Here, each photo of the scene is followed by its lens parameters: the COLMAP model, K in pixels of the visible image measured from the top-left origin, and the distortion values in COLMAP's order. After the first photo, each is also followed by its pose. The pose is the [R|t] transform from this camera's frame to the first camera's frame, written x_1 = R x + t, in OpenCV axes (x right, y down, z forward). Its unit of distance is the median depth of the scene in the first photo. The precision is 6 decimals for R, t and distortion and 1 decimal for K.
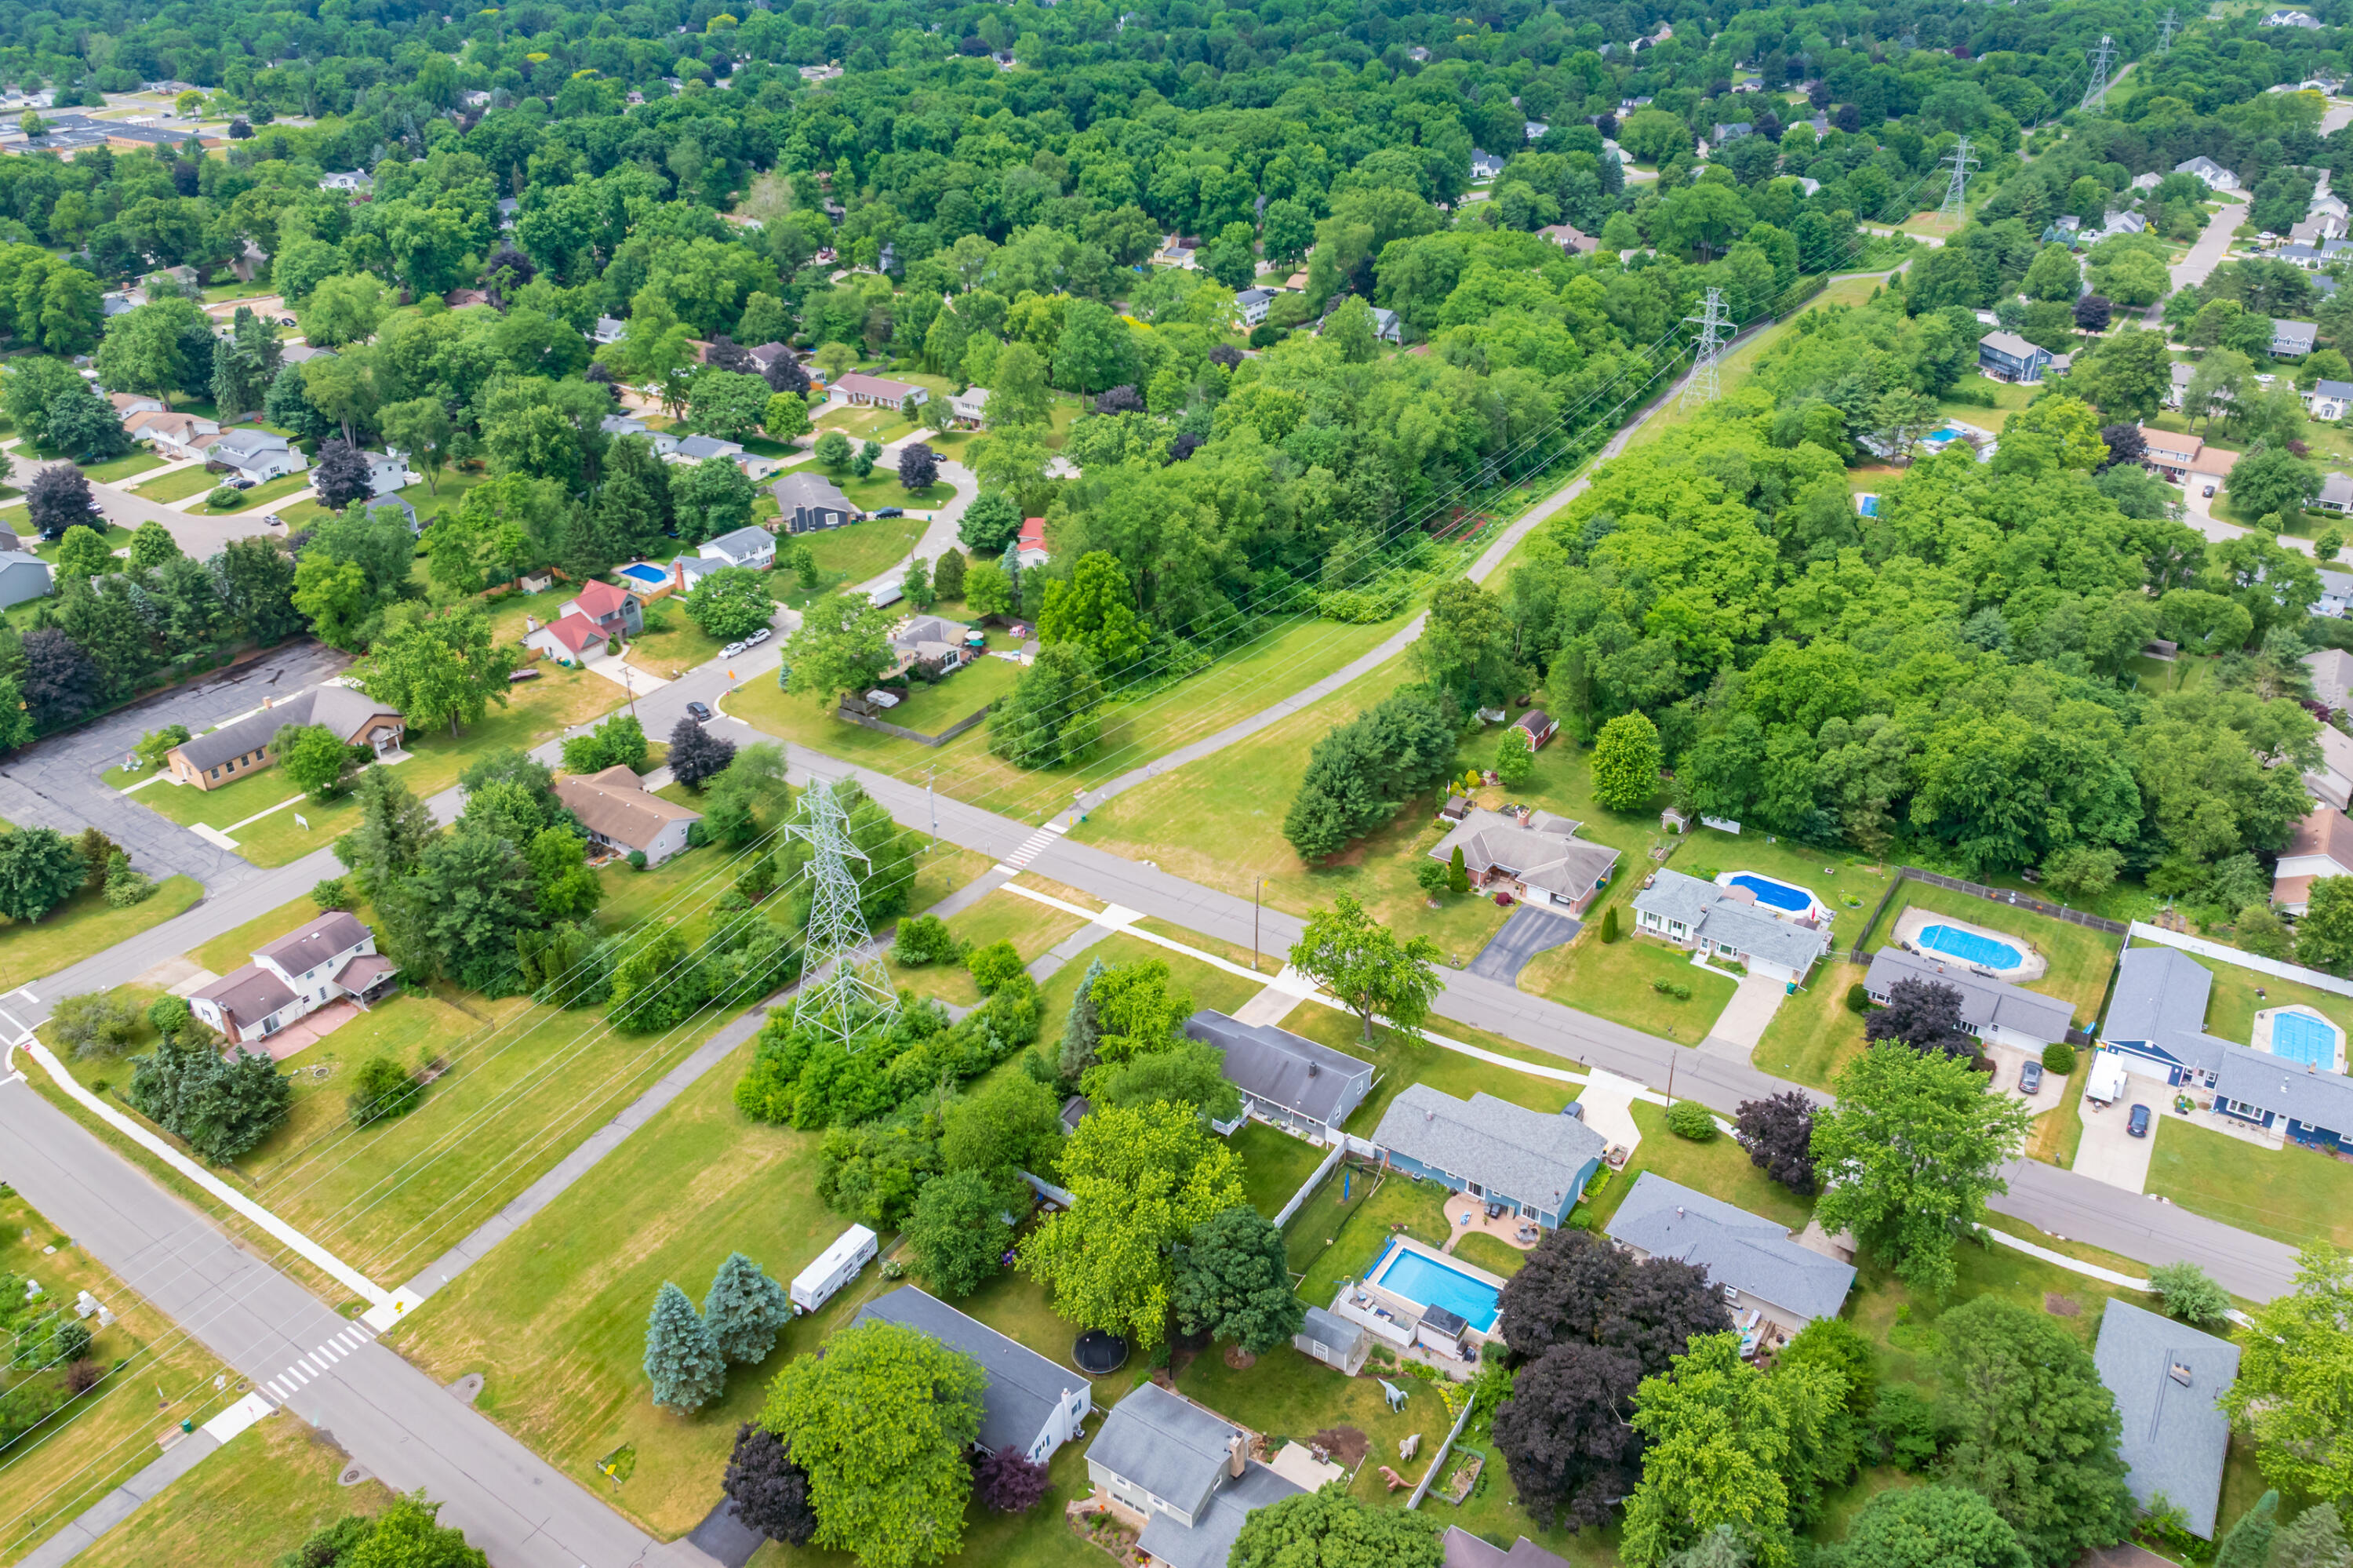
lens RADIAL K [[1657.4, 0, 1194.4], [0, 1657.4, 787.0], [0, 0, 1]] dist [-0.026149, 0.004652]
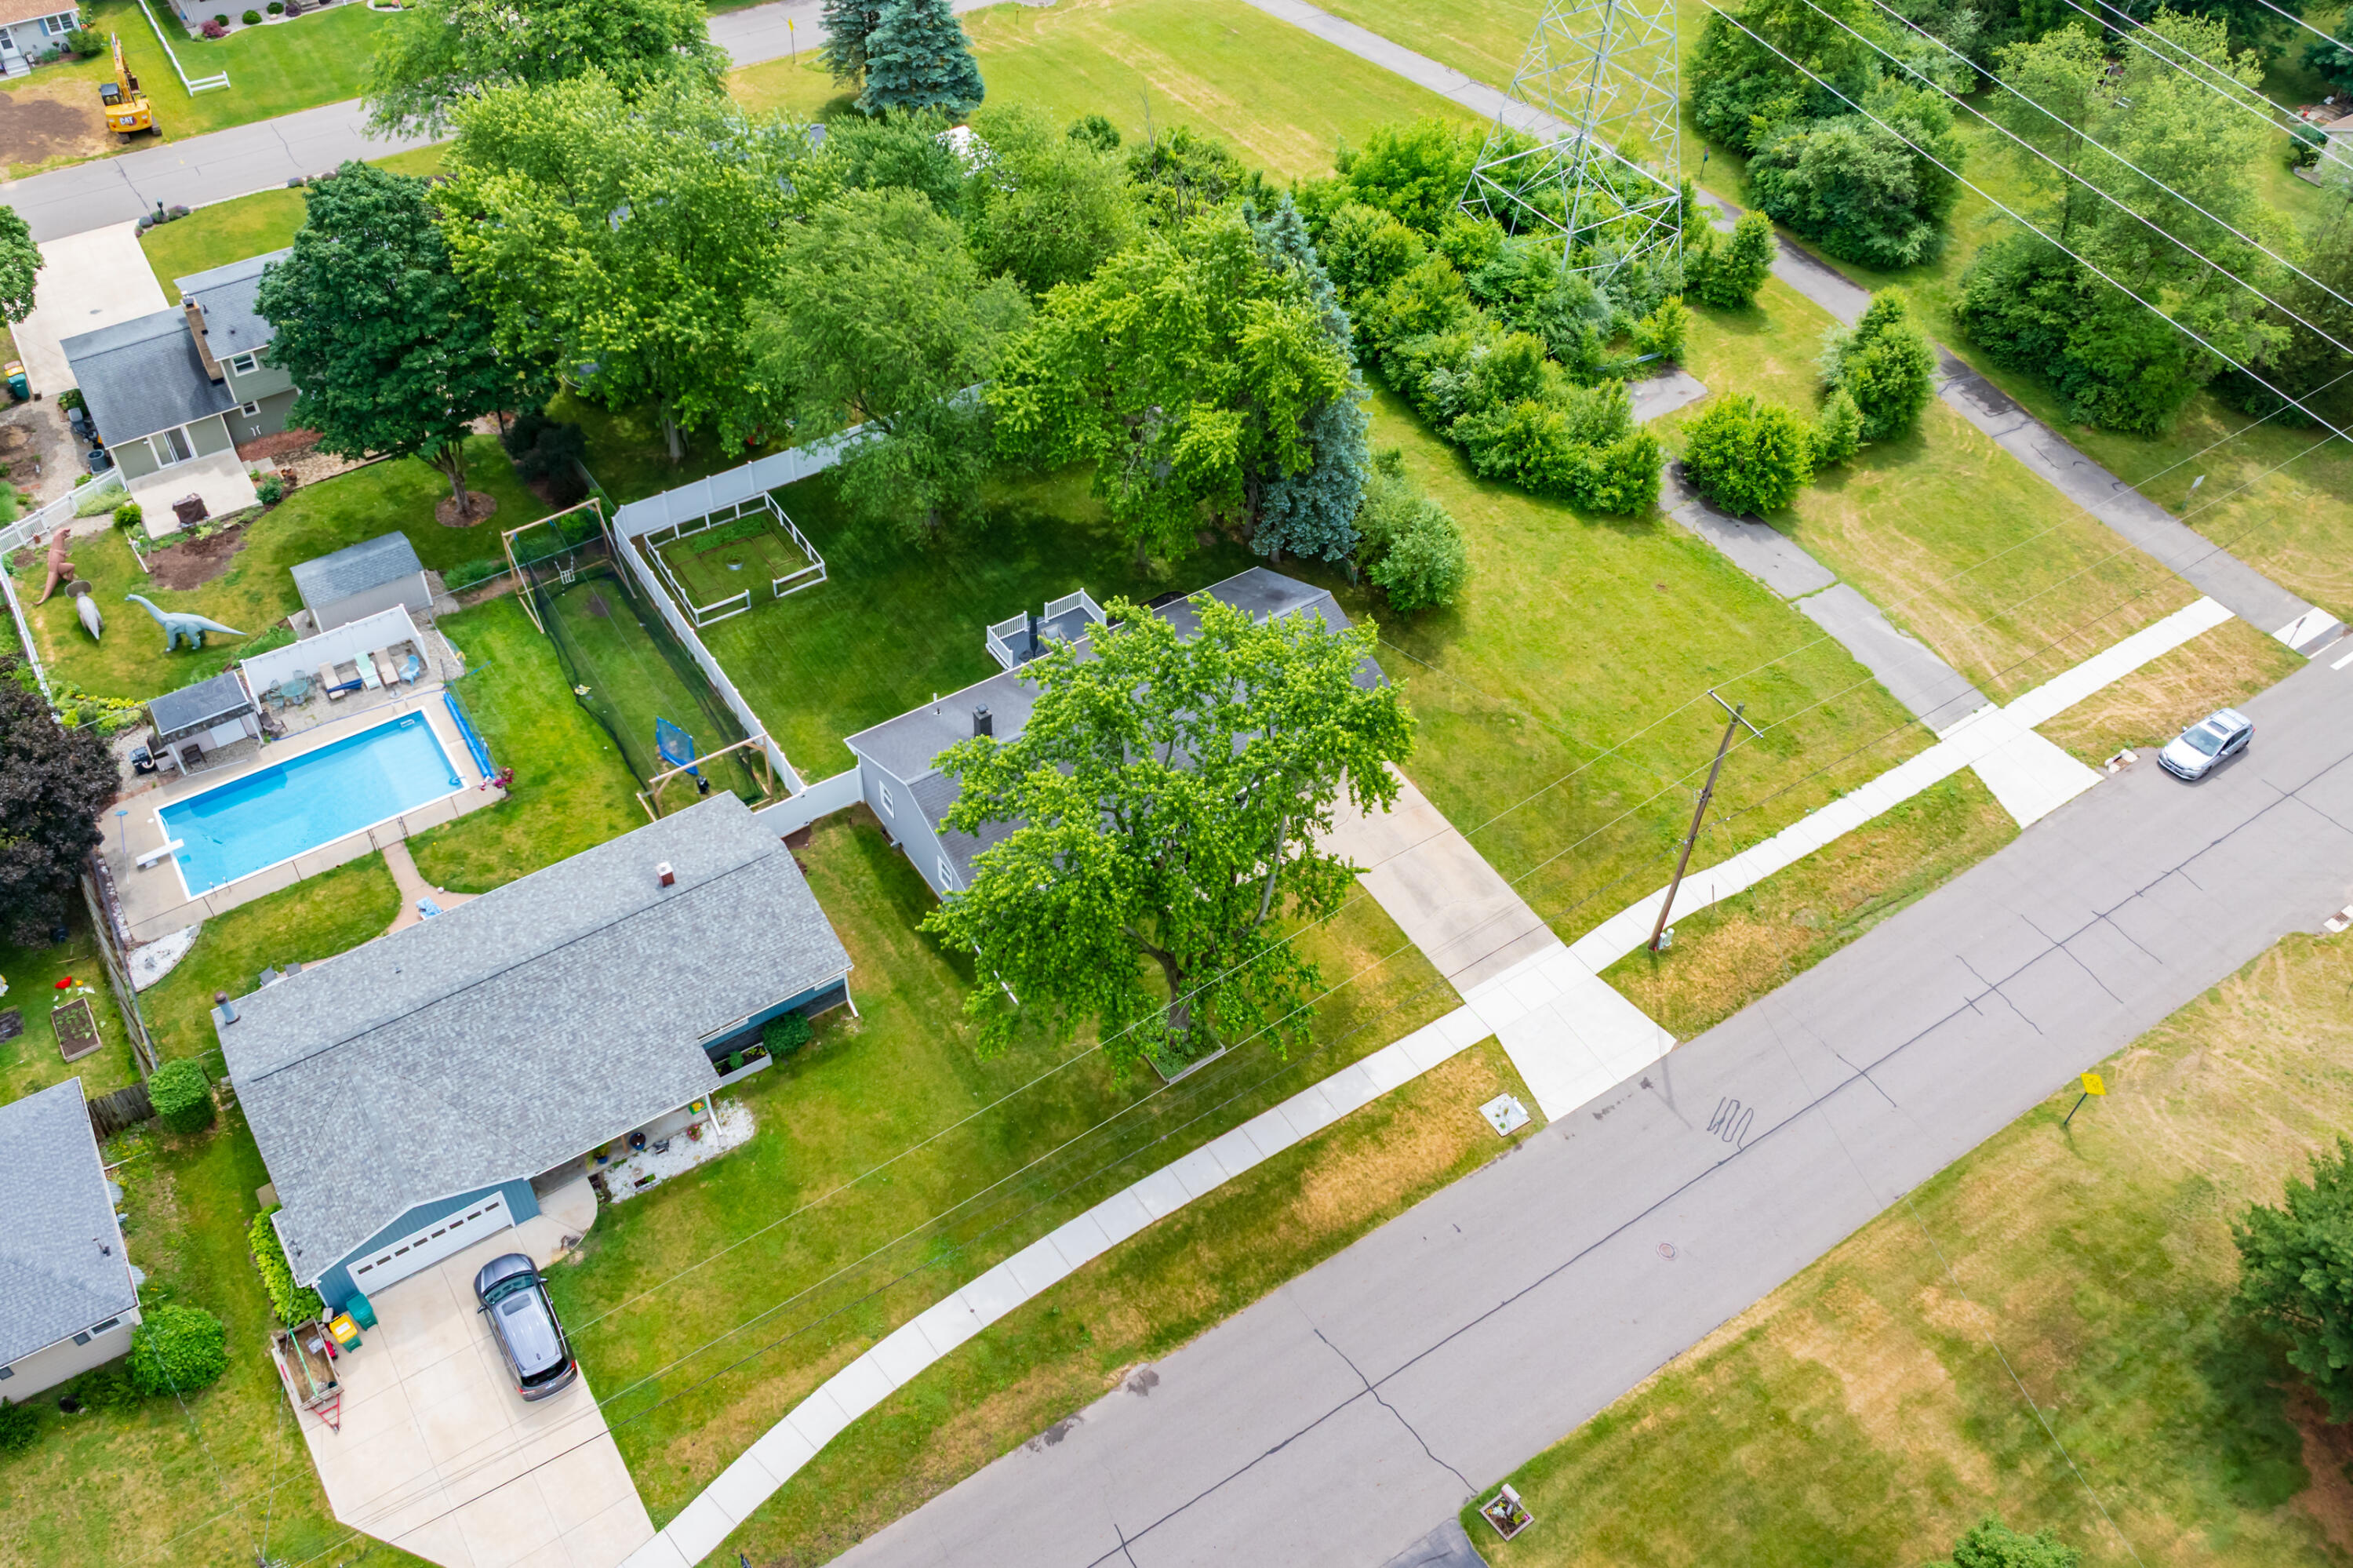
lens RADIAL K [[1863.5, 0, 1052.4], [0, 1863.5, 733.1], [0, 0, 1]] dist [-0.028257, 0.003356]
pose [[-0.413748, 0.653147, -0.634202, 0.324665], [-0.446083, 0.461821, 0.766637, -0.151531], [0.793614, 0.600101, 0.100280, 0.956022]]
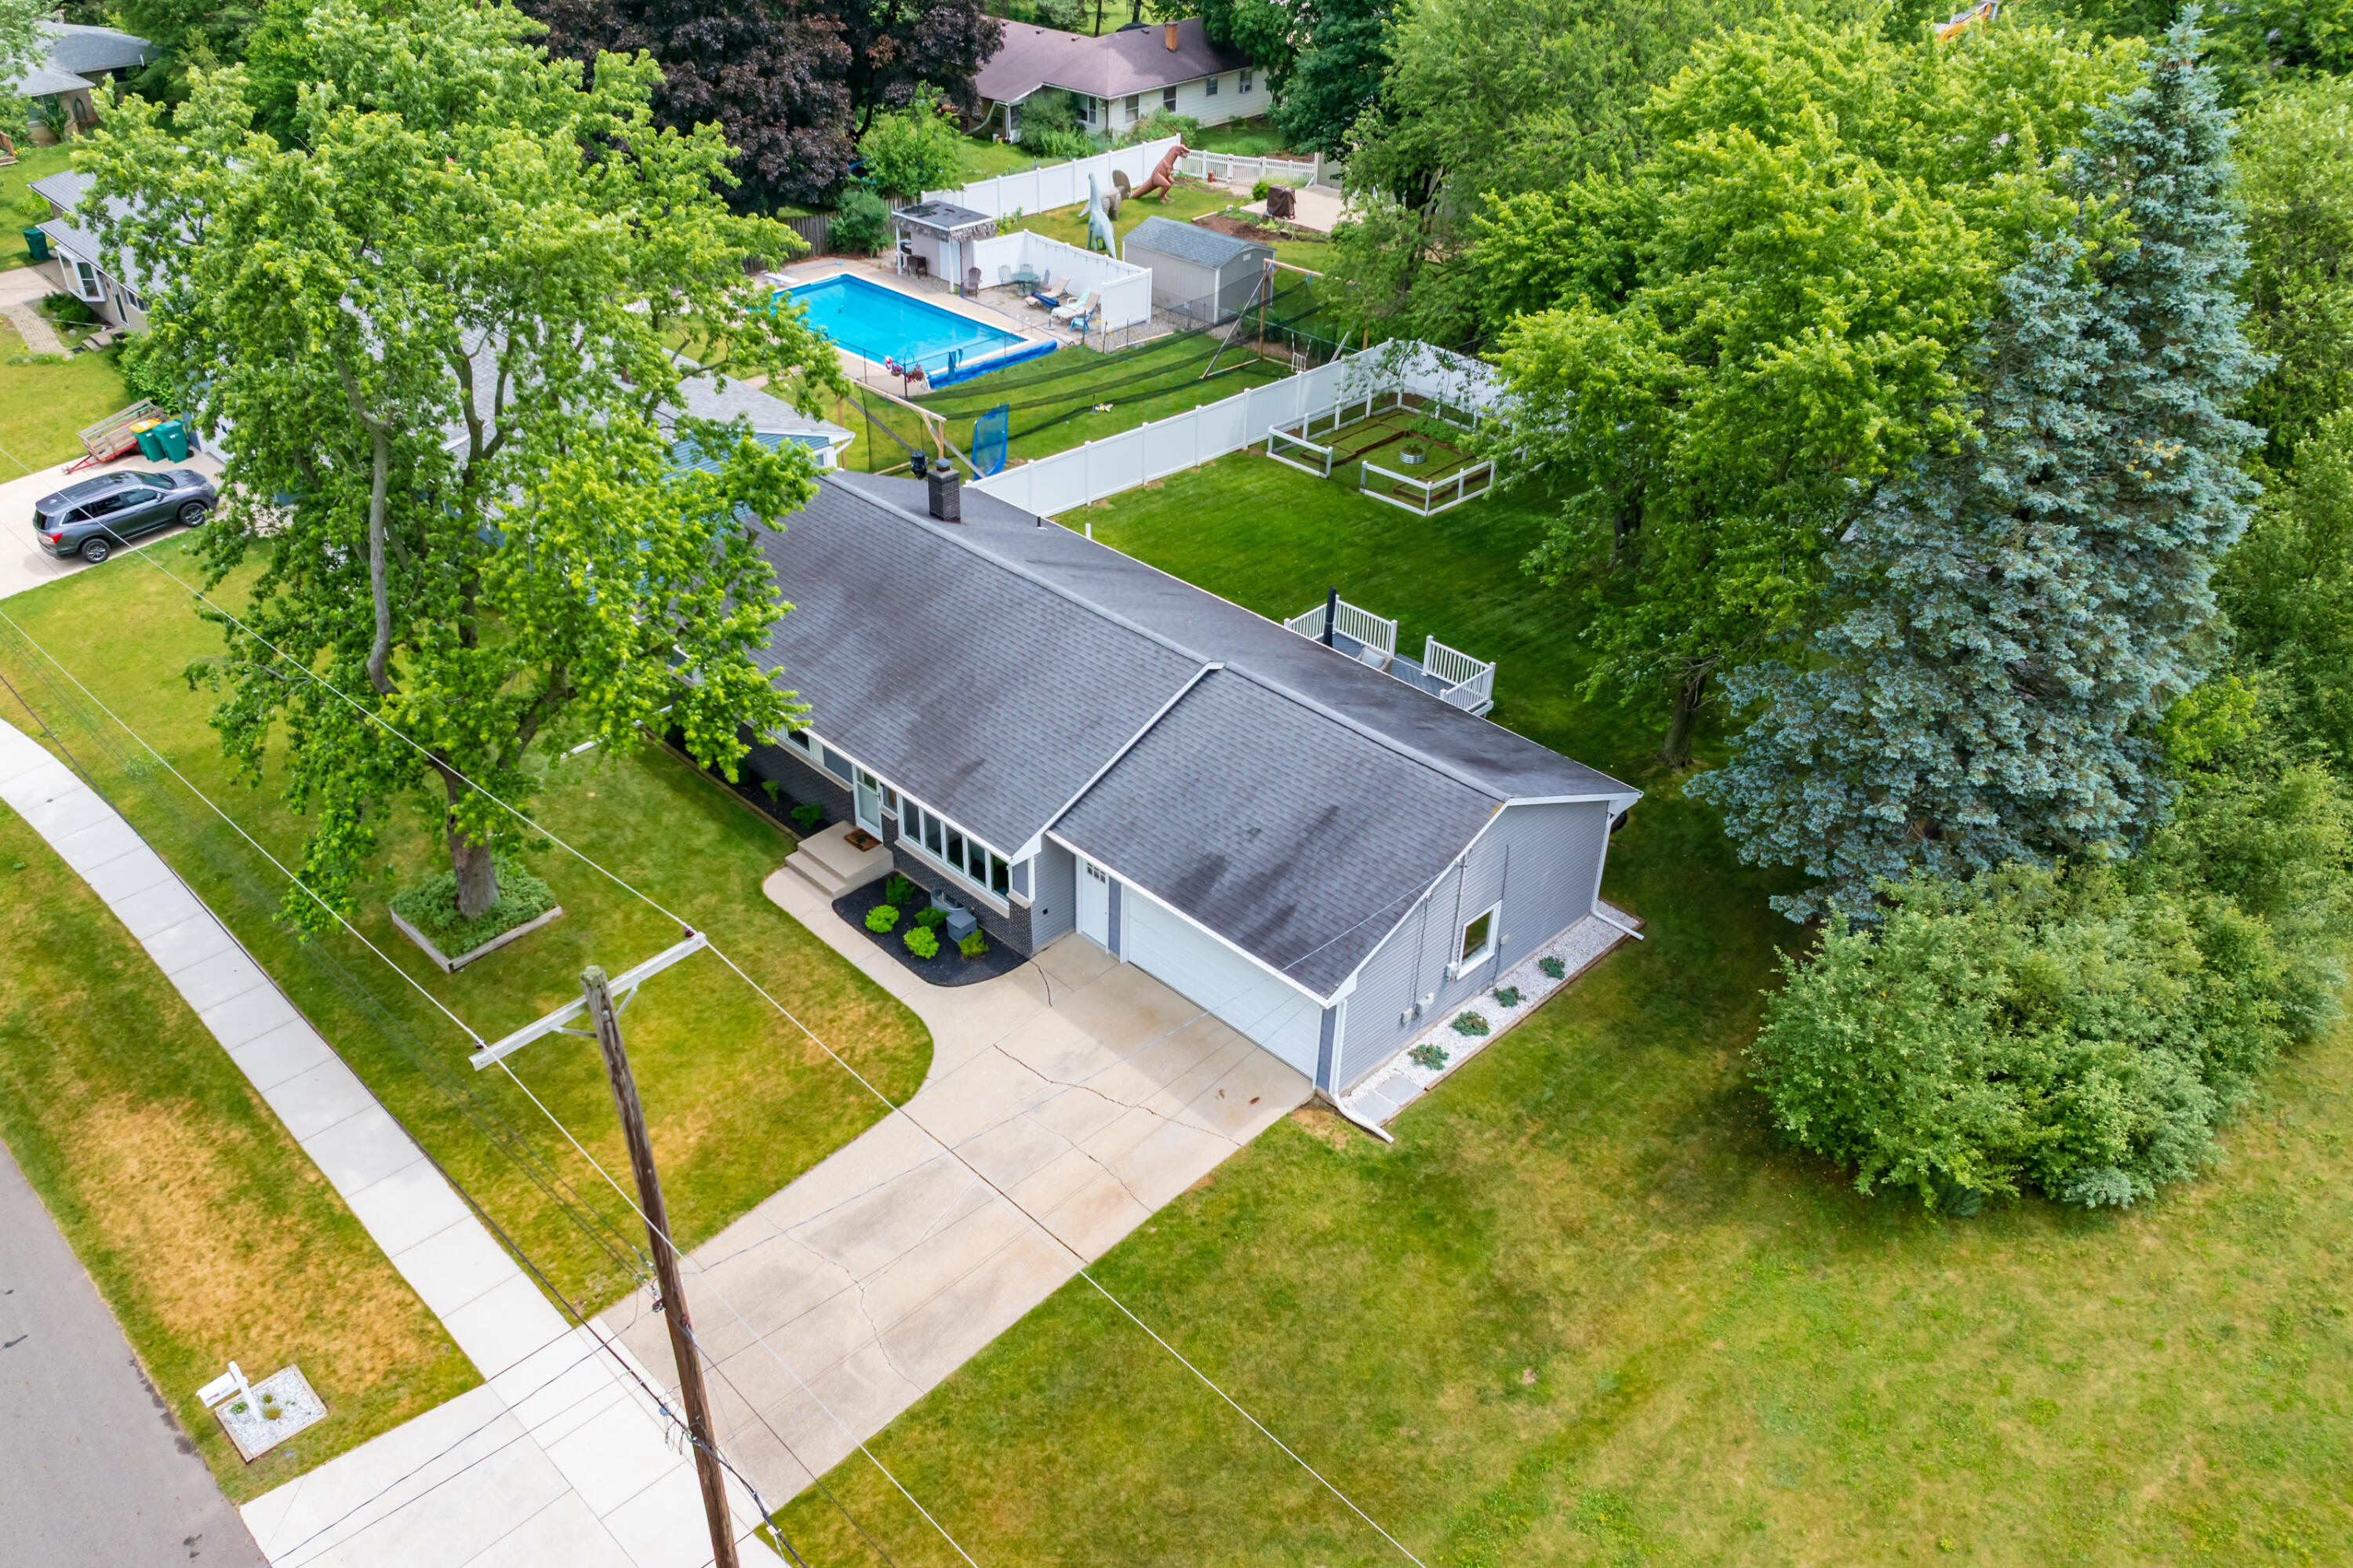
lens RADIAL K [[1836.5, 0, 1069.3], [0, 1836.5, 821.4], [0, 0, 1]] dist [-0.027513, 0.004967]
pose [[-0.971536, -0.109690, 0.209967, -0.002006], [0.140535, 0.446648, 0.883604, -0.026343], [-0.190704, 0.887960, -0.418519, 1.121389]]
